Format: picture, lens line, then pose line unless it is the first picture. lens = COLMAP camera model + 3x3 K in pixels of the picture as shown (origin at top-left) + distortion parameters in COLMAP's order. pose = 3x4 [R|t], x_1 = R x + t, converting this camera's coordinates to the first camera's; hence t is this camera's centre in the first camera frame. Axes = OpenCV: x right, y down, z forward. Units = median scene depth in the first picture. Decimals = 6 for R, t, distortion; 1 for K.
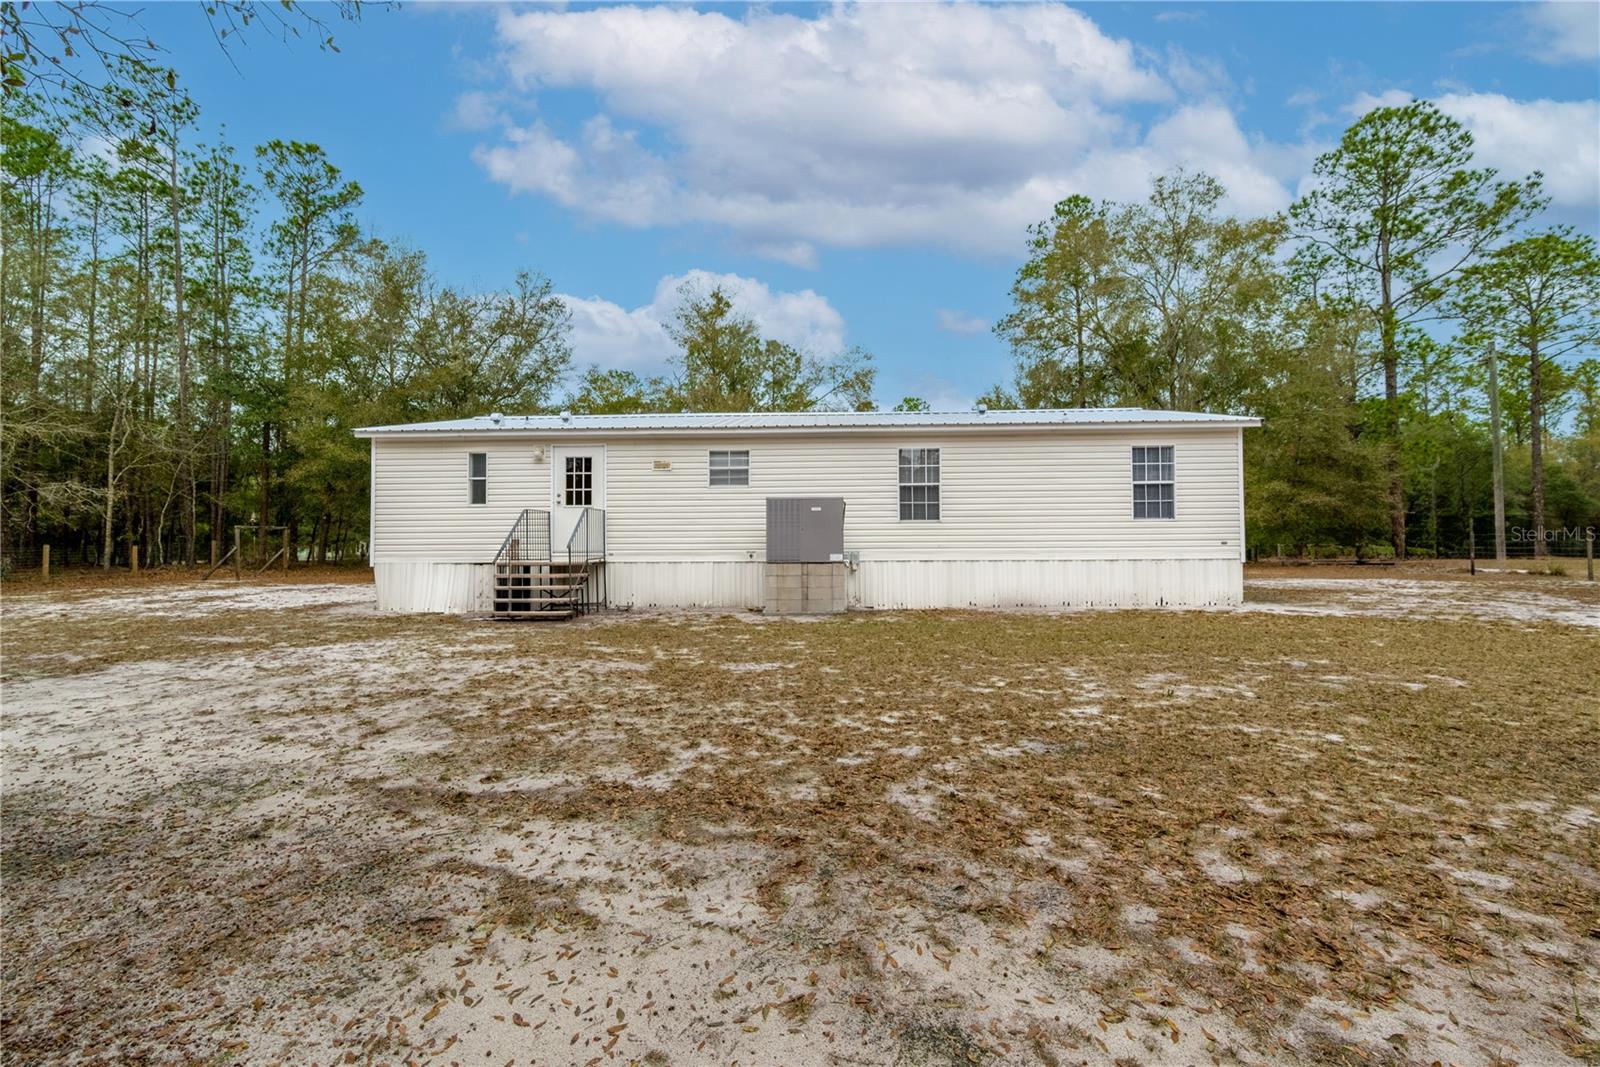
lens RADIAL K [[648.4, 0, 800.0], [0, 648.4, 533.5], [0, 0, 1]] dist [-0.002788, -0.000216]
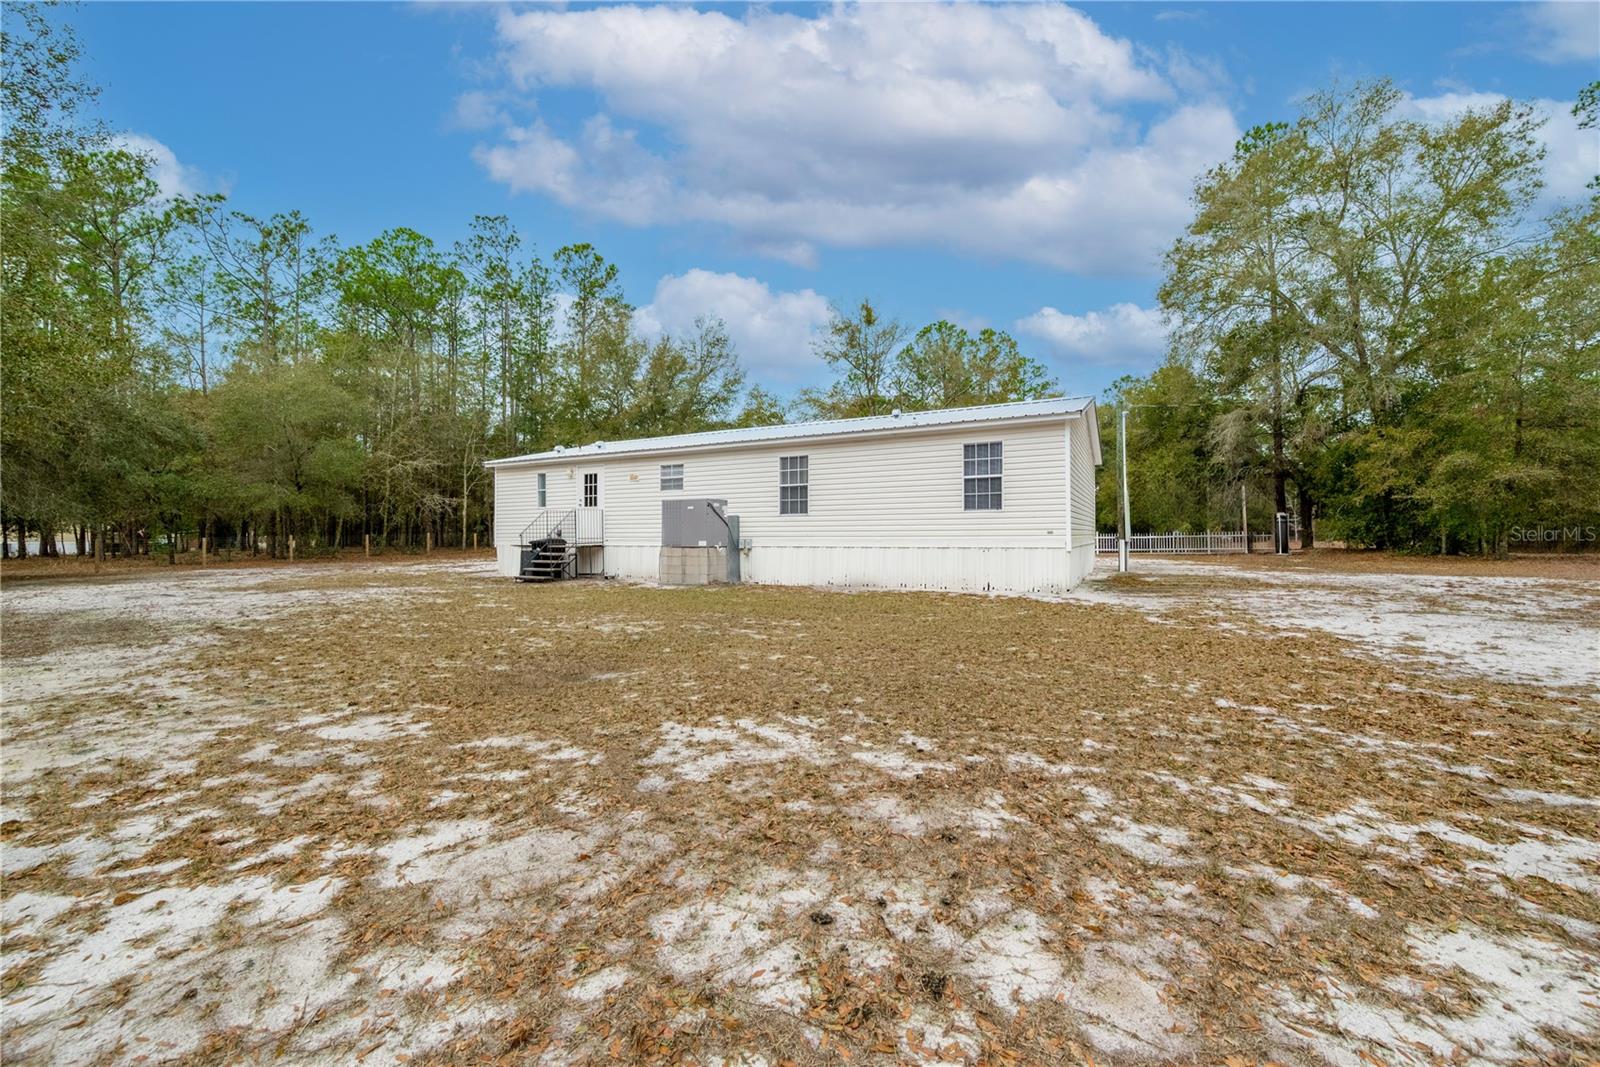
lens RADIAL K [[634.4, 0, 800.0], [0, 634.4, 533.5], [0, 0, 1]] dist [0.001812, 0.000060]
pose [[0.898386, 0.000983, -0.439205, 0.720418], [0.006825, 0.999846, 0.016199, -0.002792], [0.439153, -0.017550, 0.898241, -0.081790]]
